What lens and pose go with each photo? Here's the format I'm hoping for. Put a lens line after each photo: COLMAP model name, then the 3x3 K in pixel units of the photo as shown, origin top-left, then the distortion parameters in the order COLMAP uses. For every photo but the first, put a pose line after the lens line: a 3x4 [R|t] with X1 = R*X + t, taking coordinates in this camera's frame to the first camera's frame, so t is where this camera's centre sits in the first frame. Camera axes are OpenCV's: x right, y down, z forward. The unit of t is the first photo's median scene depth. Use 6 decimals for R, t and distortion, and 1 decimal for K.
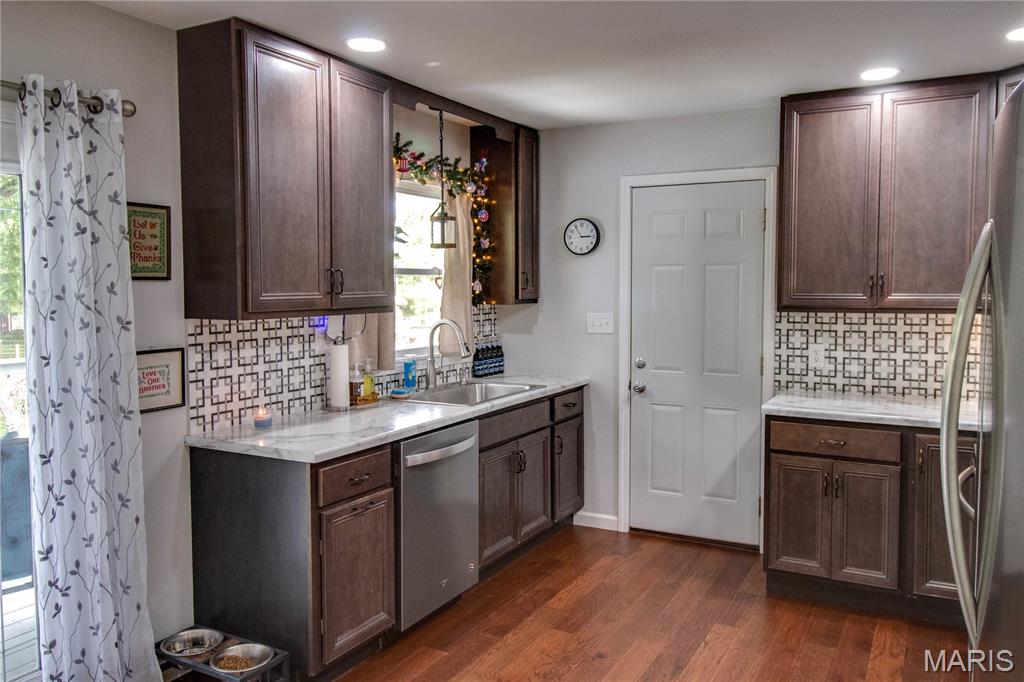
lens RADIAL K [[806.2, 0, 526.8], [0, 806.2, 329.1], [0, 0, 1]] dist [-0.004574, 0.002722]
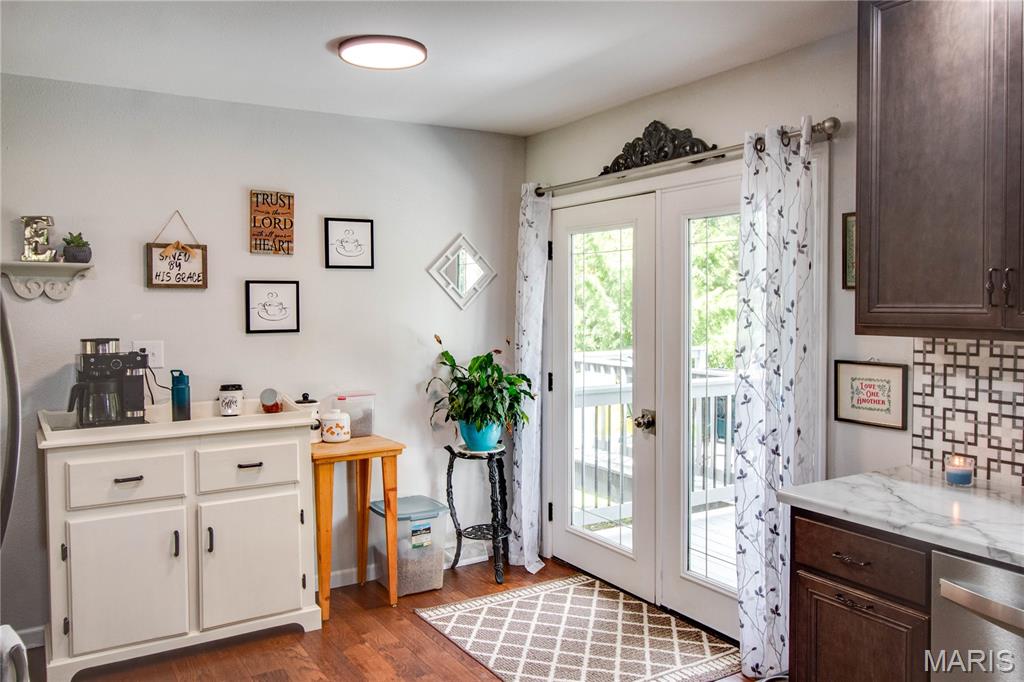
lens RADIAL K [[806.2, 0, 512.5], [0, 806.2, 335.6], [0, 0, 1]] dist [-0.004574, 0.002722]
pose [[-0.511112, 0.043212, -0.858427, 0.277041], [-0.046806, 0.995854, 0.077998, -0.028836], [0.858239, 0.080045, -0.506970, 0.538449]]
